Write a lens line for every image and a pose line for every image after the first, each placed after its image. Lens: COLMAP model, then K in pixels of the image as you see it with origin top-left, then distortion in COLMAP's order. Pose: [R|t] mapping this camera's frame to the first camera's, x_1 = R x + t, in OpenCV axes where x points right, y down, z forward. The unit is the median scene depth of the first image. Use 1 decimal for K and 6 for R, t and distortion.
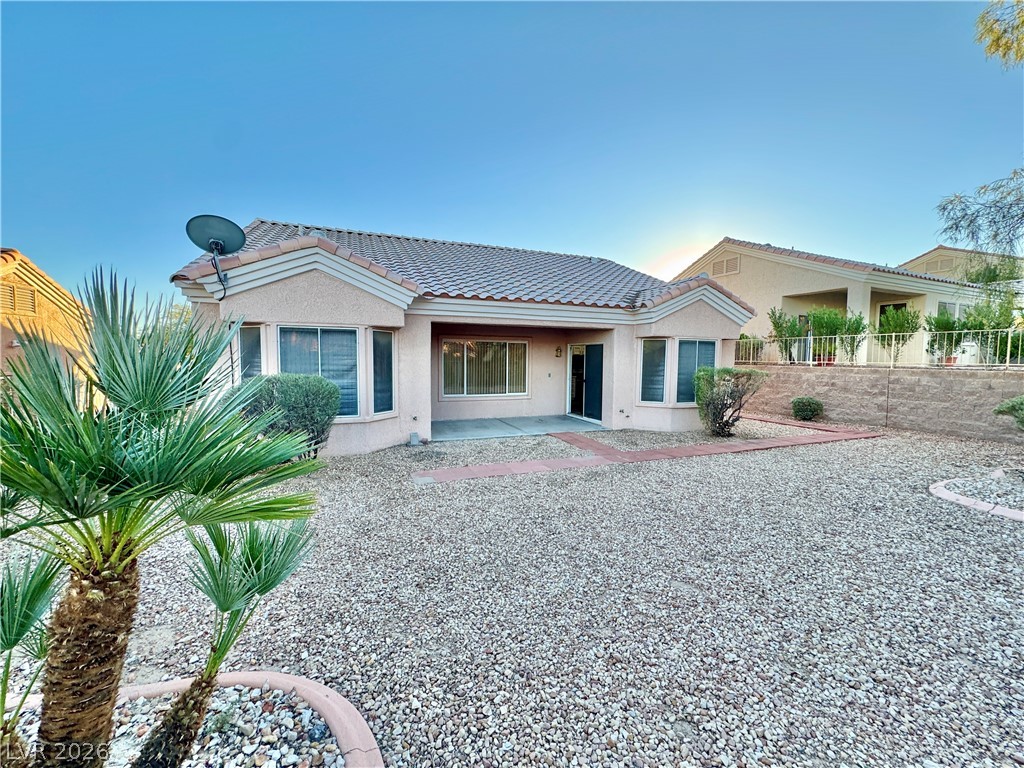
lens RADIAL K [[414.2, 0, 512.0], [0, 414.2, 384.0], [0, 0, 1]] dist [-0.000986, 0.000115]
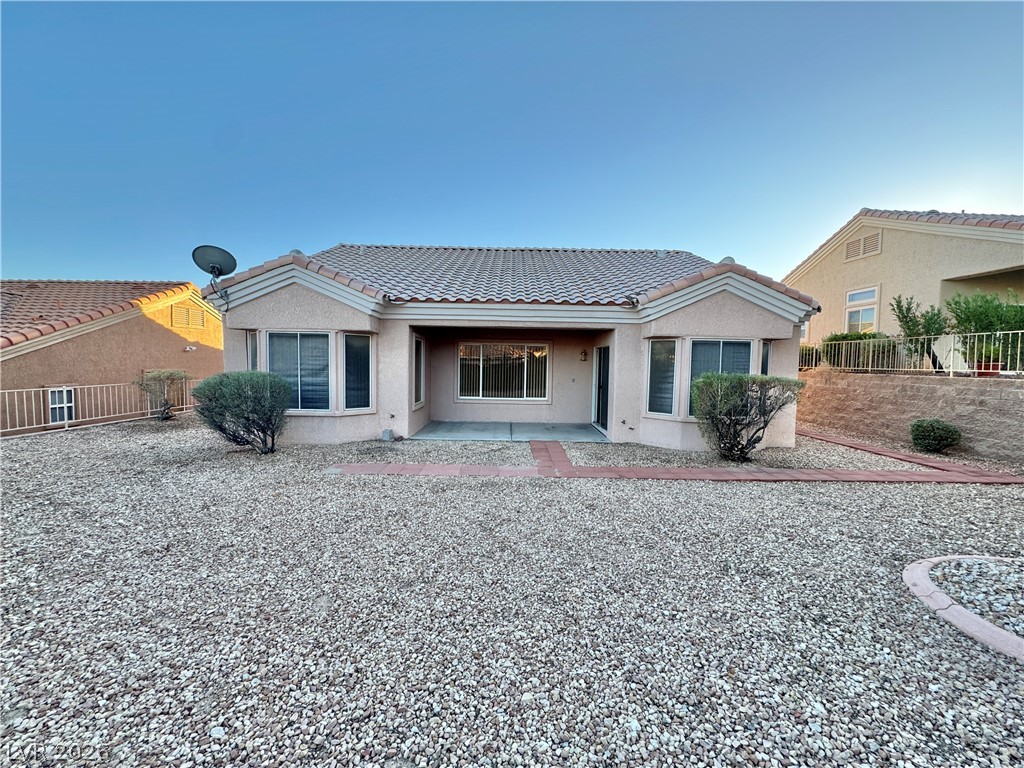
lens RADIAL K [[414.2, 0, 512.0], [0, 414.2, 384.0], [0, 0, 1]] dist [-0.000986, 0.000115]
pose [[0.931973, 0.025971, -0.361595, 0.376965], [-0.031536, 0.999458, -0.009496, 0.000576], [0.361153, 0.020253, 0.932287, 0.097489]]
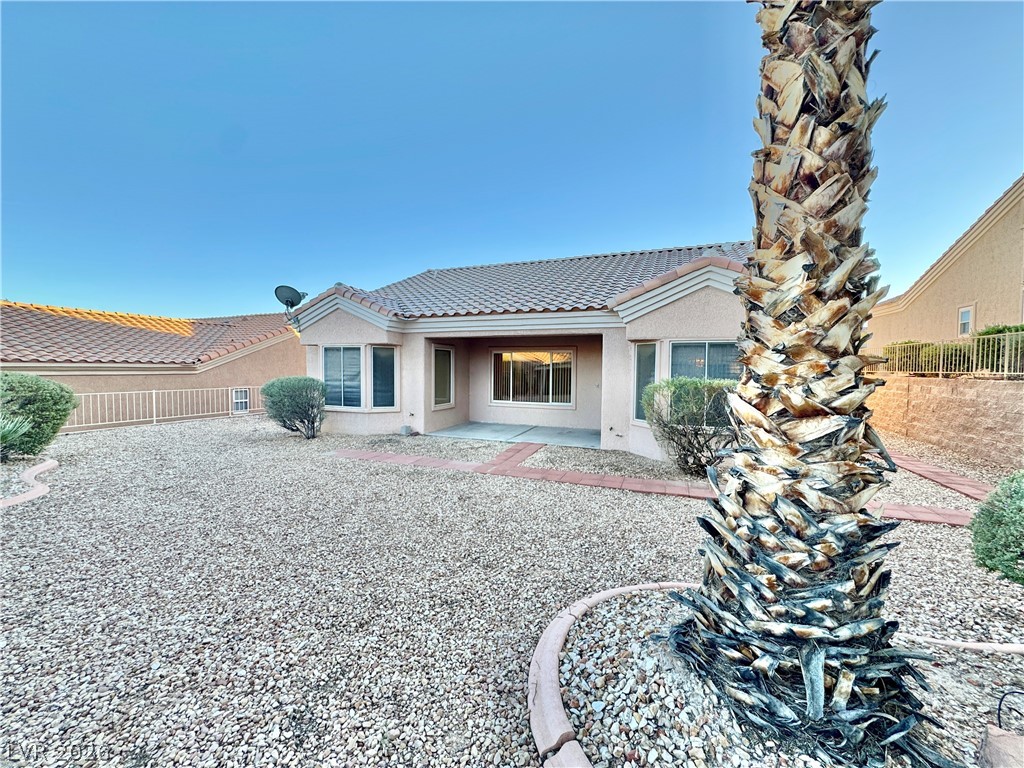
lens RADIAL K [[407.8, 0, 512.0], [0, 407.8, 384.0], [0, 0, 1]] dist [-0.001867, -0.000183]
pose [[0.733203, 0.024257, -0.679577, 0.718066], [-0.045037, 0.998902, -0.012935, -0.006936], [0.678516, 0.040090, 0.733491, 0.249064]]
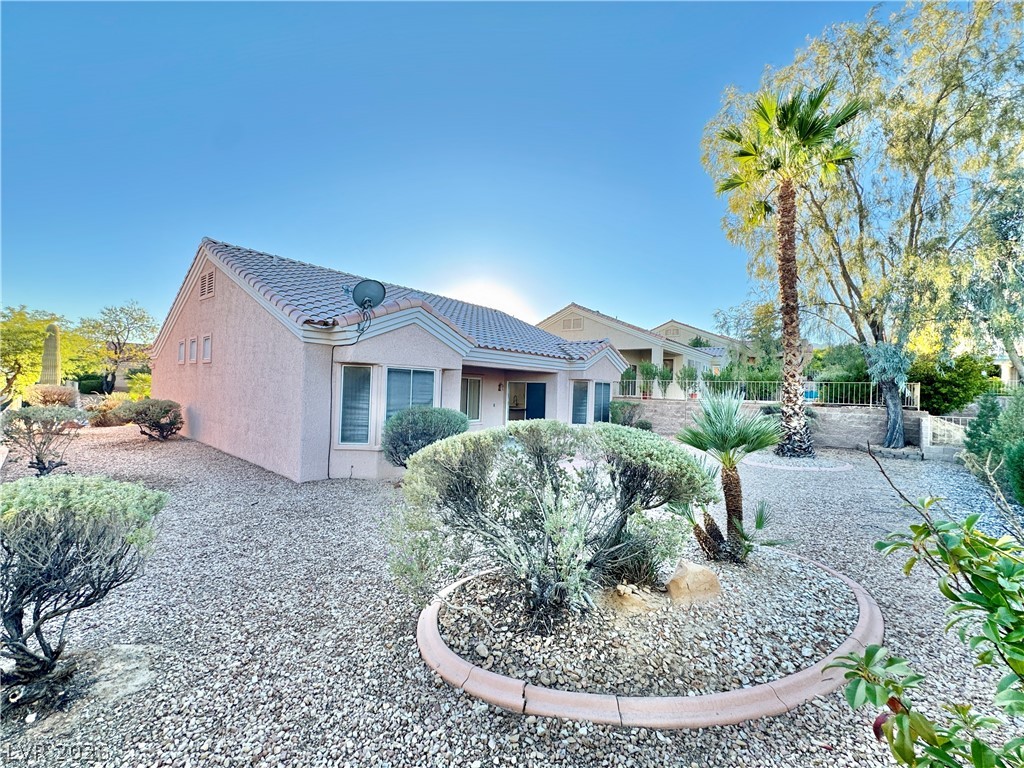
lens RADIAL K [[414.2, 0, 512.0], [0, 414.2, 384.0], [0, 0, 1]] dist [-0.000986, 0.000115]
pose [[0.878202, 0.022009, 0.477783, -0.577678], [0.008468, 0.998069, -0.061541, -0.010466], [-0.478214, 0.058091, 0.876320, -0.155415]]
